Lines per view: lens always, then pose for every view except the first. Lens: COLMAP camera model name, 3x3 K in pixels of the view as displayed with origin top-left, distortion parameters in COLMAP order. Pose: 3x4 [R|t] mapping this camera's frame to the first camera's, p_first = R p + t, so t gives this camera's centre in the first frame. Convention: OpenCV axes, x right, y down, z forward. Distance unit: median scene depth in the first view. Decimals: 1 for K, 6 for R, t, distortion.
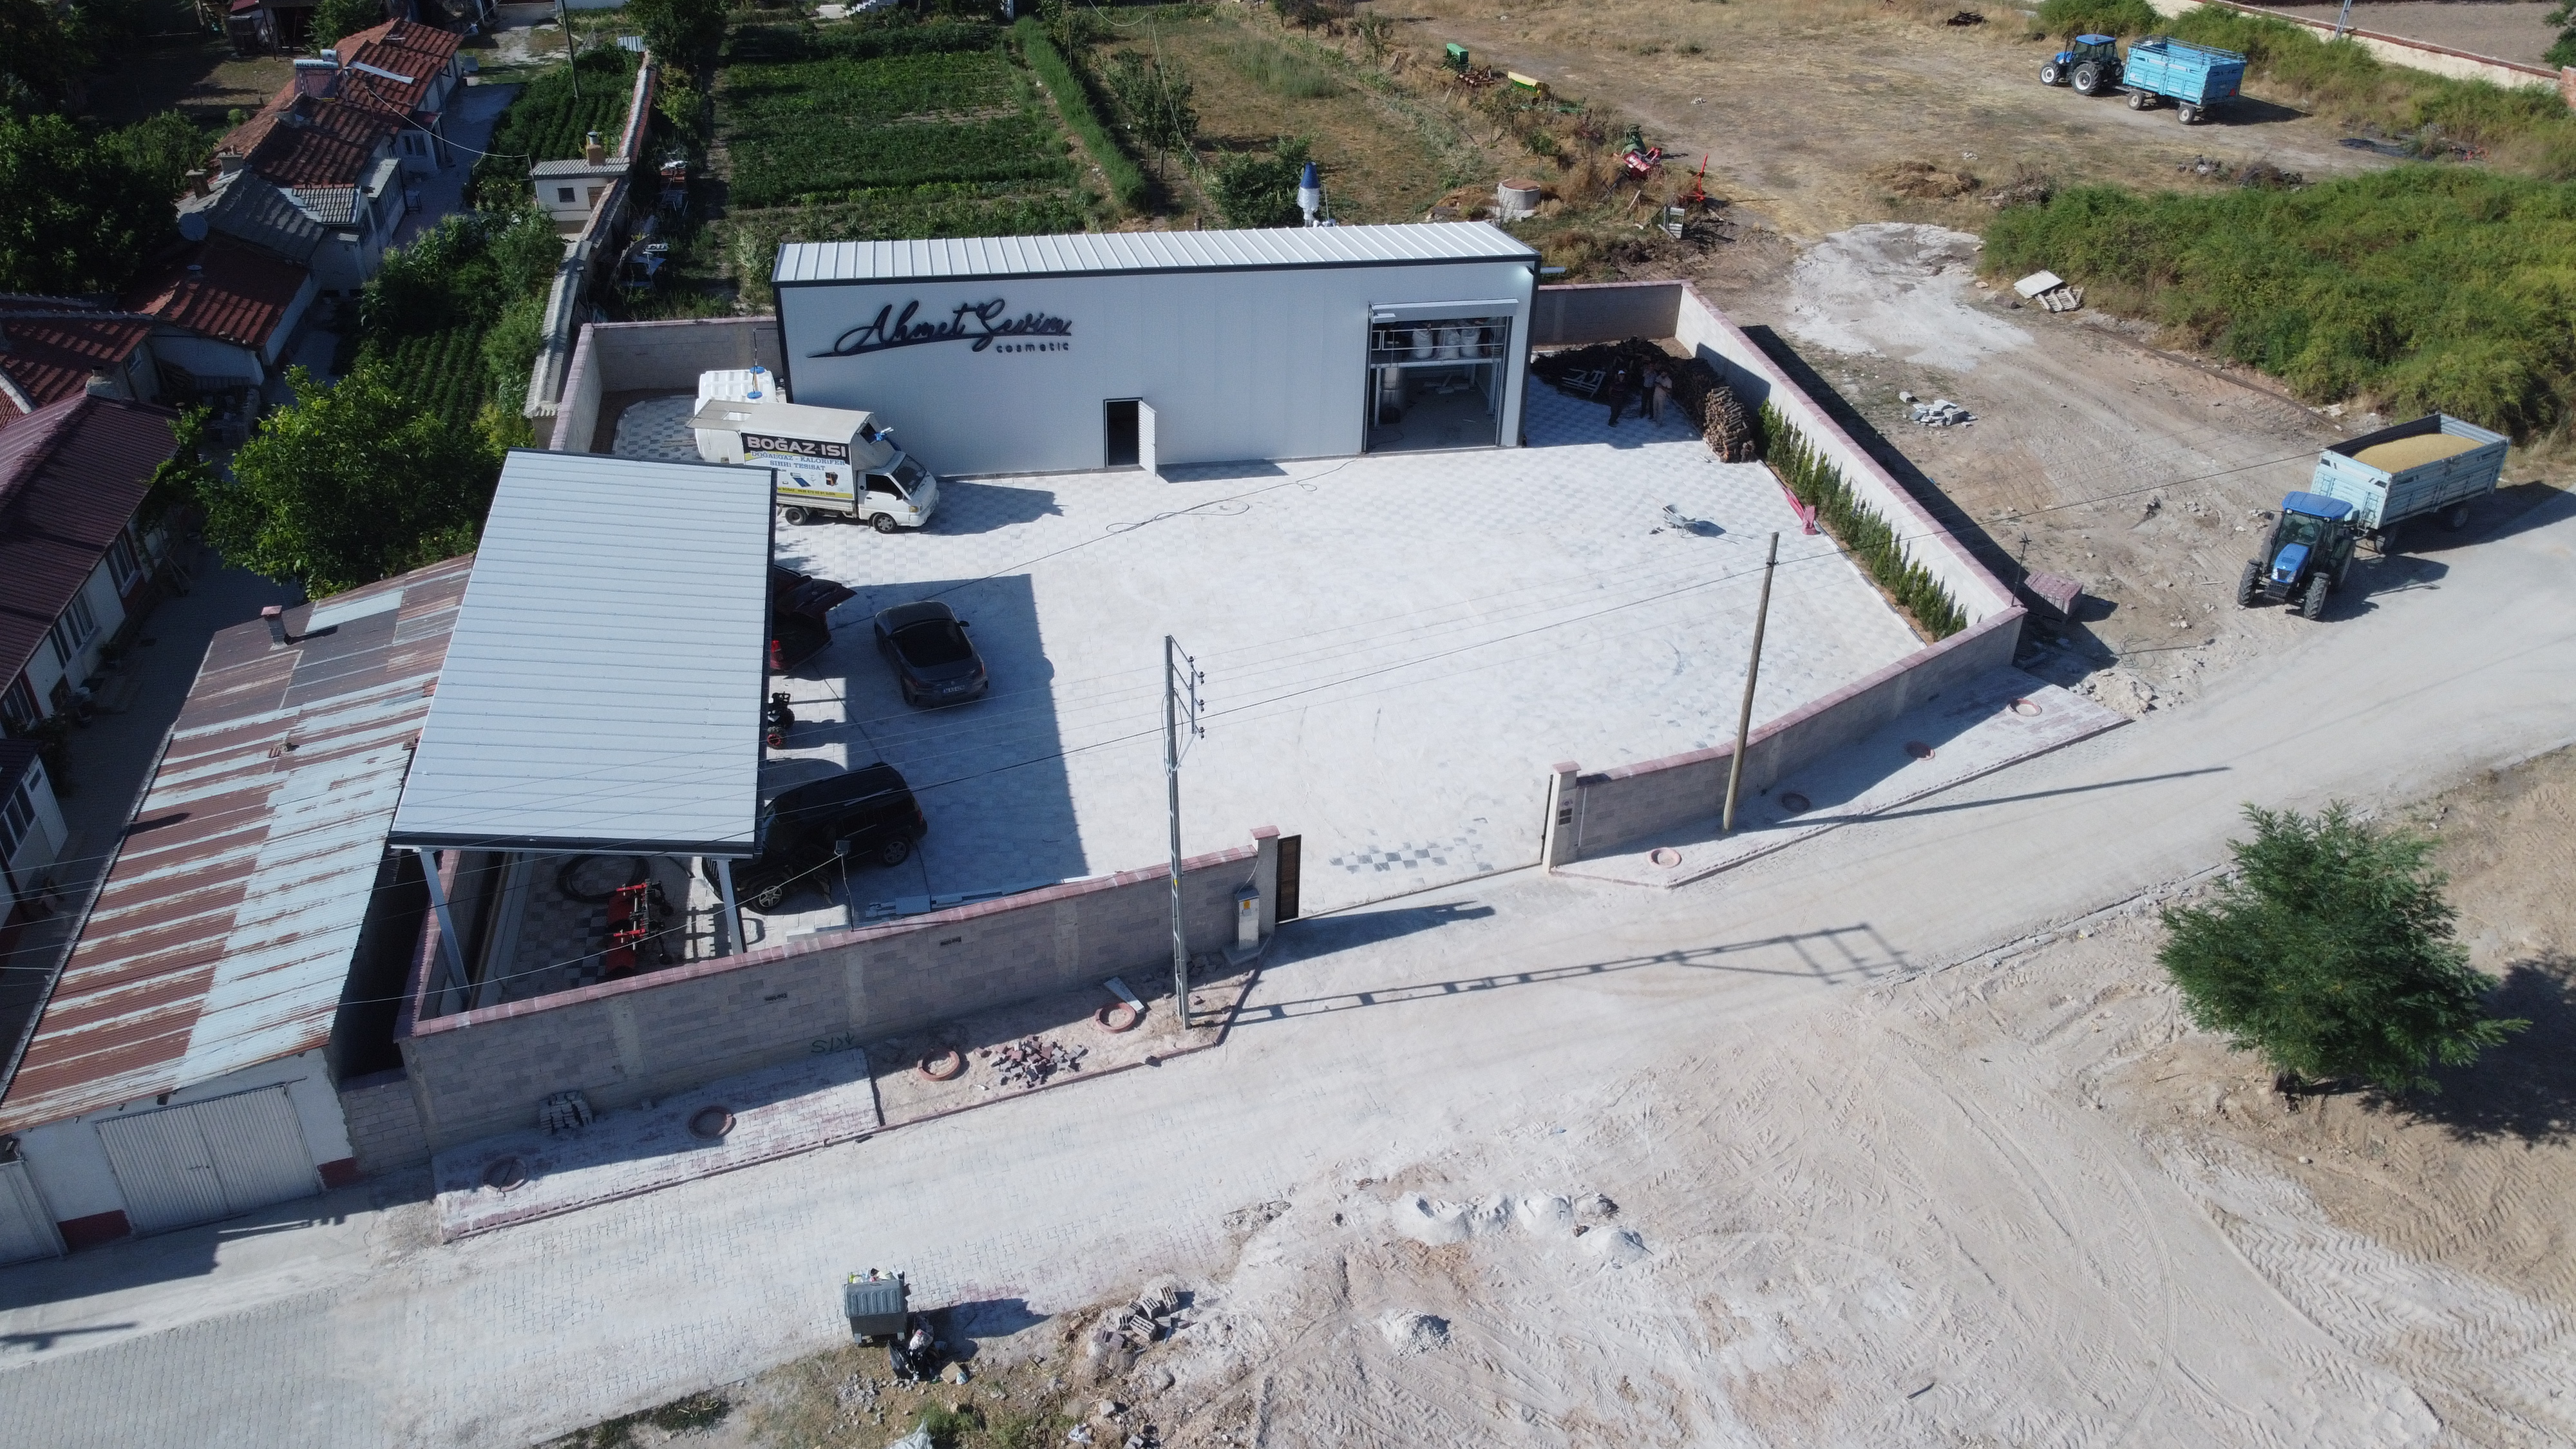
lens RADIAL K [[1949.2, 0, 1288.0], [0, 1949.2, 724.5], [0, 0, 1]] dist [-0.000138, -0.009024]
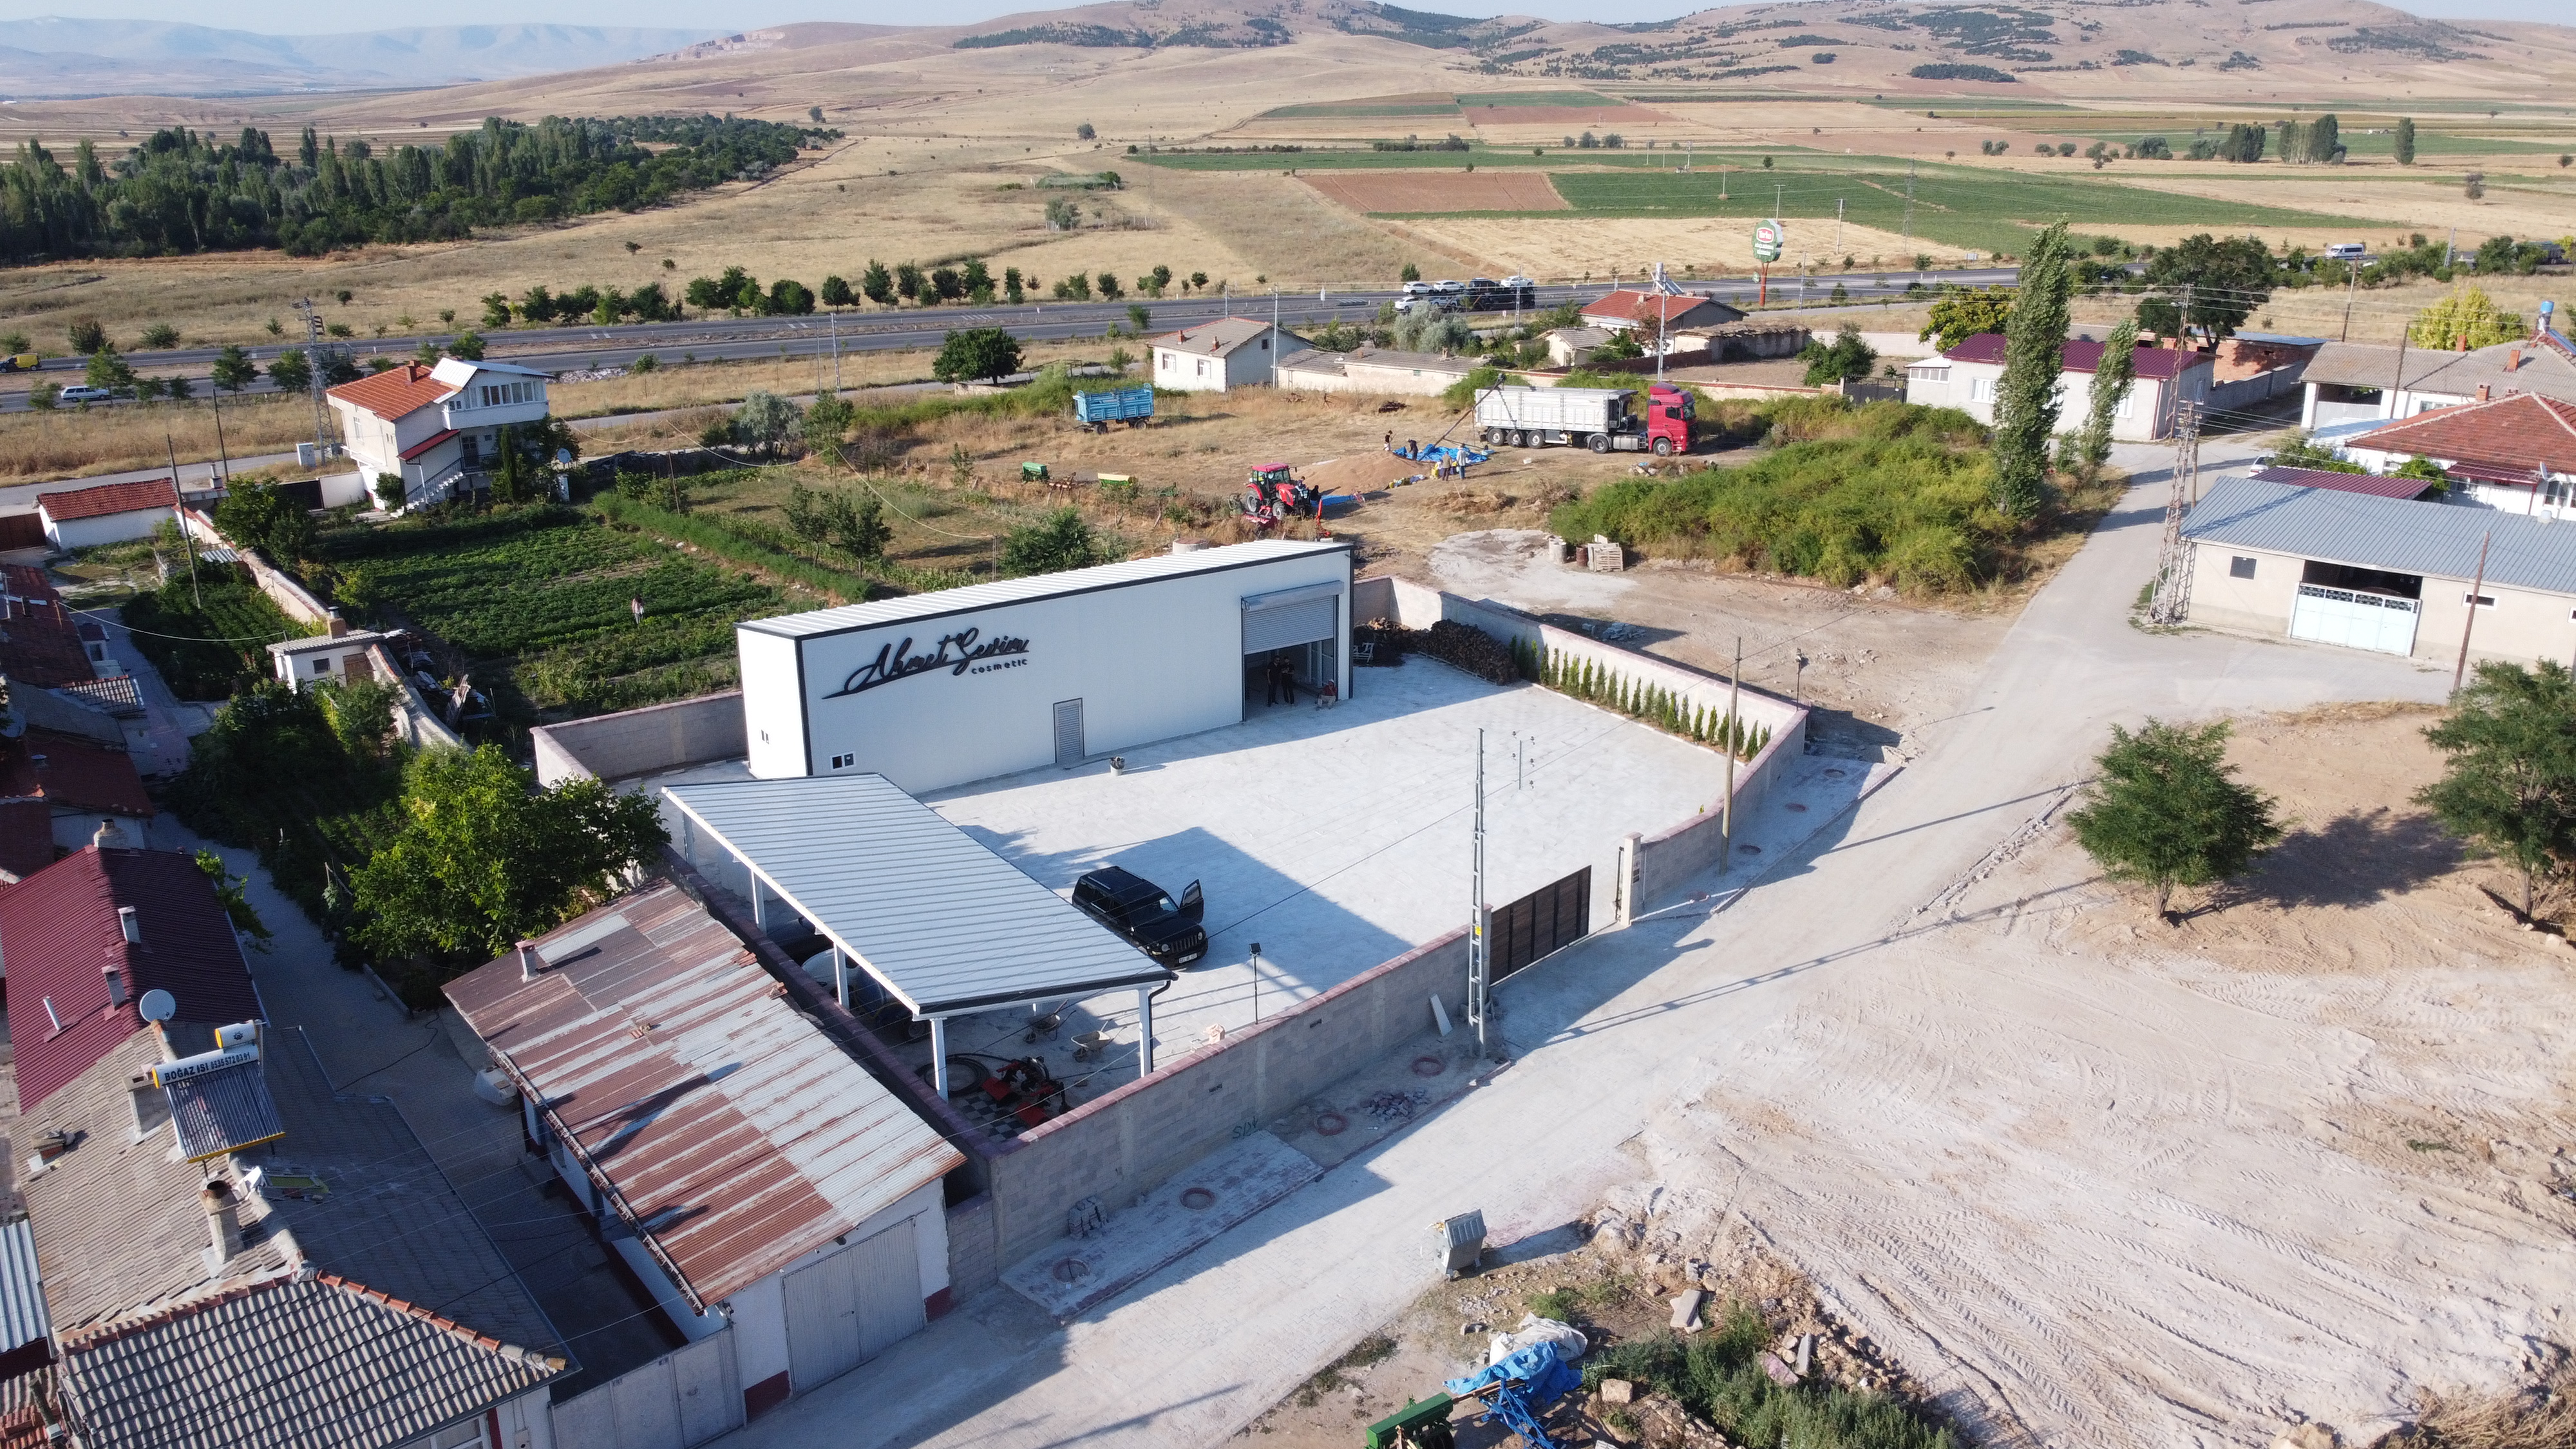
lens RADIAL K [[1943.8, 0, 1294.1], [0, 1943.8, 730.2], [0, 0, 1]] dist [-0.000340, -0.003188]
pose [[0.912674, -0.160349, 0.375918, -0.425308], [0.244477, 0.951300, -0.187776, 0.110877], [-0.327501, 0.263281, 0.907428, -0.121750]]
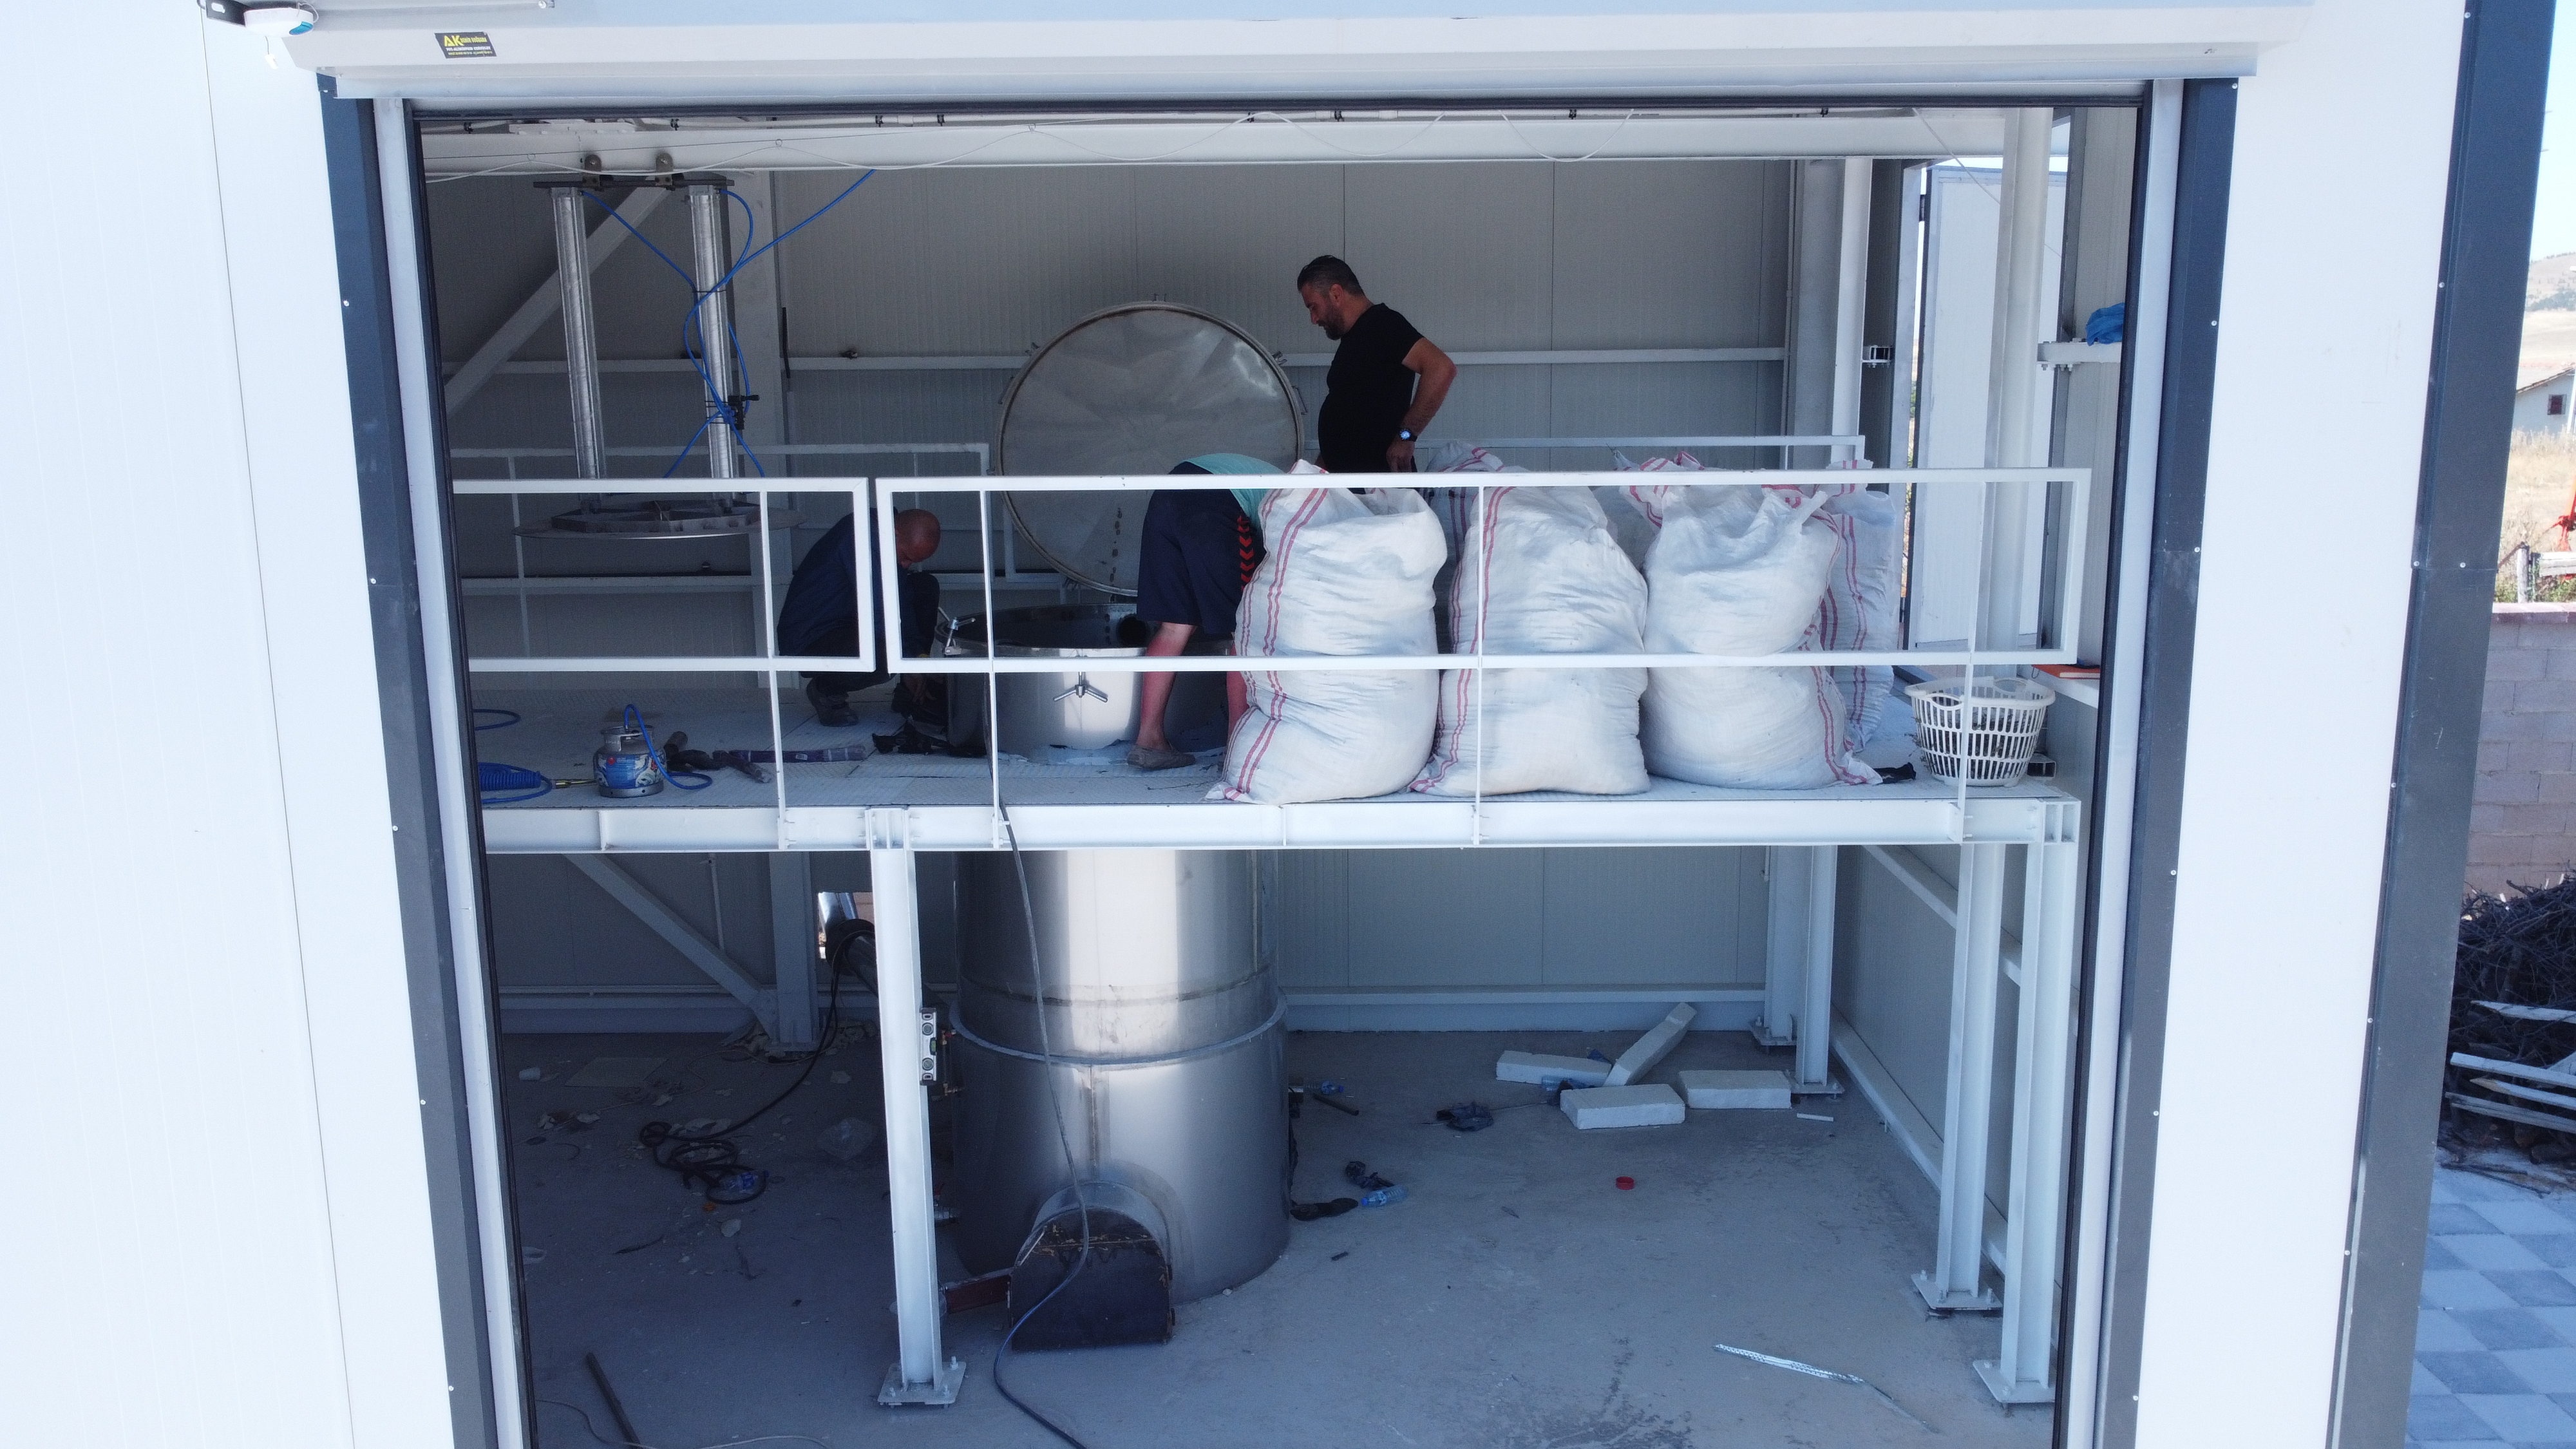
lens RADIAL K [[1943.8, 0, 1294.1], [0, 1943.8, 730.2], [0, 0, 1]] dist [-0.000340, -0.003188]
pose [[0.978723, -0.001778, -0.205179, 0.100506], [-0.076906, 0.923888, -0.374856, -0.163774], [0.190229, 0.382660, 0.904093, 0.989556]]
